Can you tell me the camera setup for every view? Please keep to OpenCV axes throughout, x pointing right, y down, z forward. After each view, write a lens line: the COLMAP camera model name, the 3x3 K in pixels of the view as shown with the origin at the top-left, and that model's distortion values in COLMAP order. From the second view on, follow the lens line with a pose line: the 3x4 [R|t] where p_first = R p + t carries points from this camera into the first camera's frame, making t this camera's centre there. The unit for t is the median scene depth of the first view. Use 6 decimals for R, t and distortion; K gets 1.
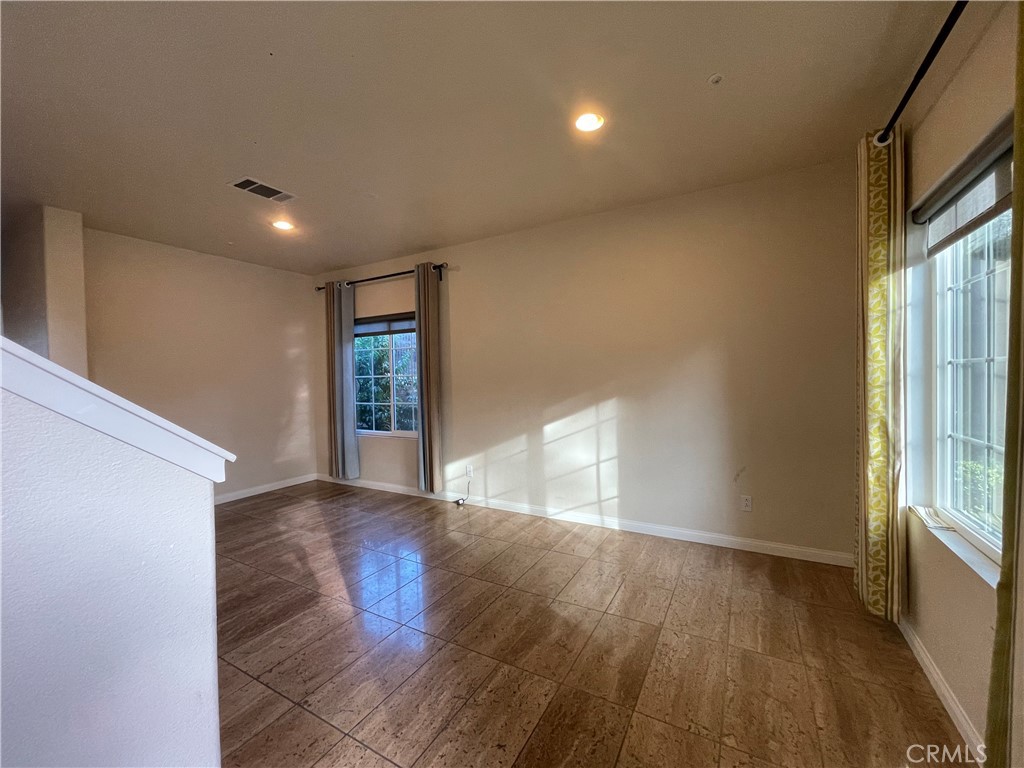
lens RADIAL K [[414.9, 0, 513.4], [0, 414.9, 382.3], [0, 0, 1]] dist [-0.002316, -0.000513]
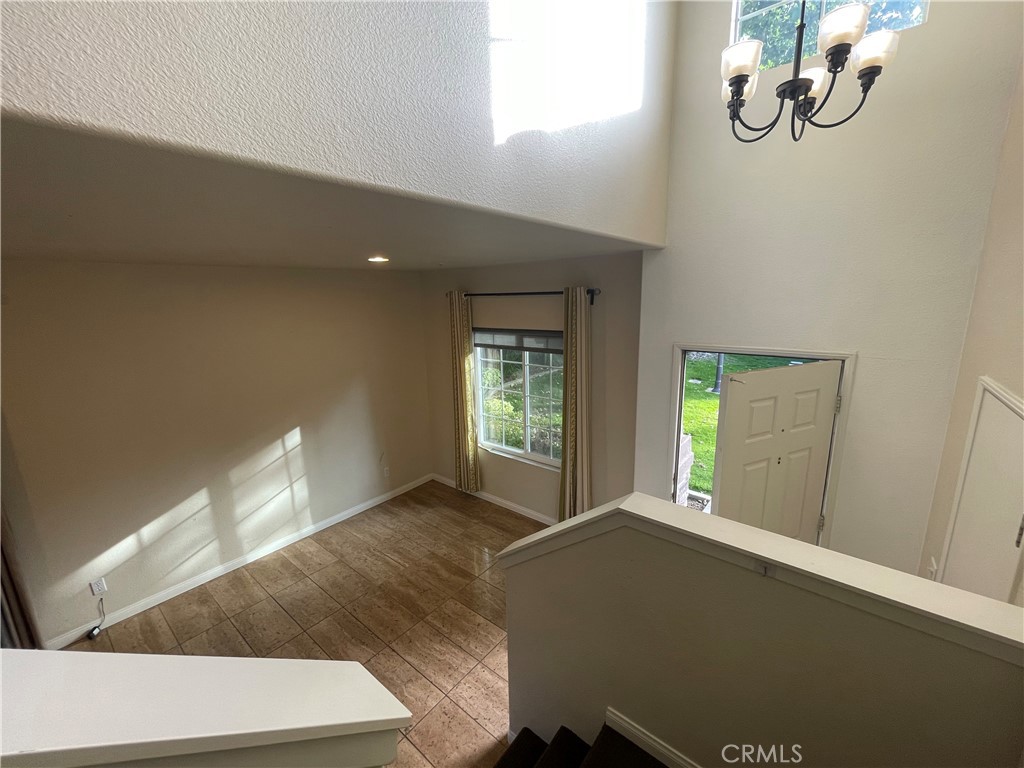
lens RADIAL K [[414.9, 0, 513.4], [0, 414.9, 382.3], [0, 0, 1]] dist [-0.002316, -0.000513]
pose [[0.162302, -0.186562, 0.968944, -1.145974], [0.033374, 0.982440, 0.183570, -0.443711], [-0.986177, 0.002544, 0.165679, 0.307248]]
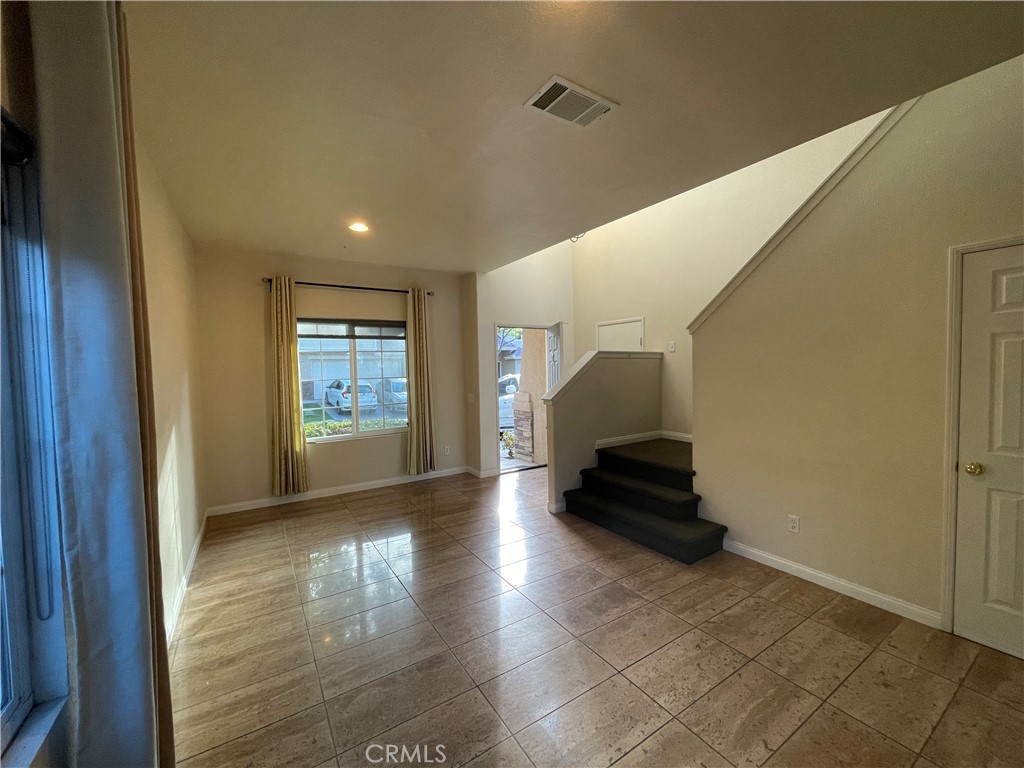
lens RADIAL K [[414.9, 0, 513.4], [0, 414.9, 382.3], [0, 0, 1]] dist [-0.002316, -0.000513]
pose [[-0.884149, 0.019823, 0.466784, -1.039010], [0.046271, 0.997903, 0.045266, -0.074405], [-0.464907, 0.061620, -0.883212, 2.095618]]
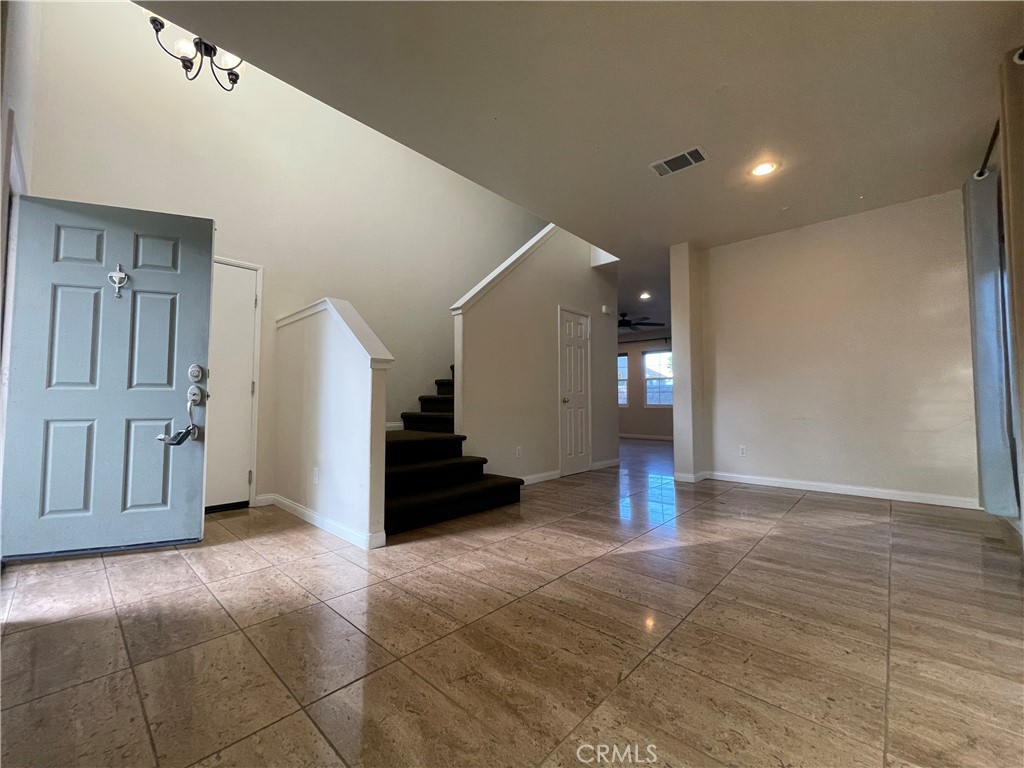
lens RADIAL K [[414.9, 0, 513.4], [0, 414.9, 382.3], [0, 0, 1]] dist [-0.002316, -0.000513]
pose [[-0.225274, -0.031316, -0.973792, 0.644541], [-0.013226, 0.999490, -0.029083, 0.172280], [0.974206, 0.006328, -0.225573, 1.056867]]
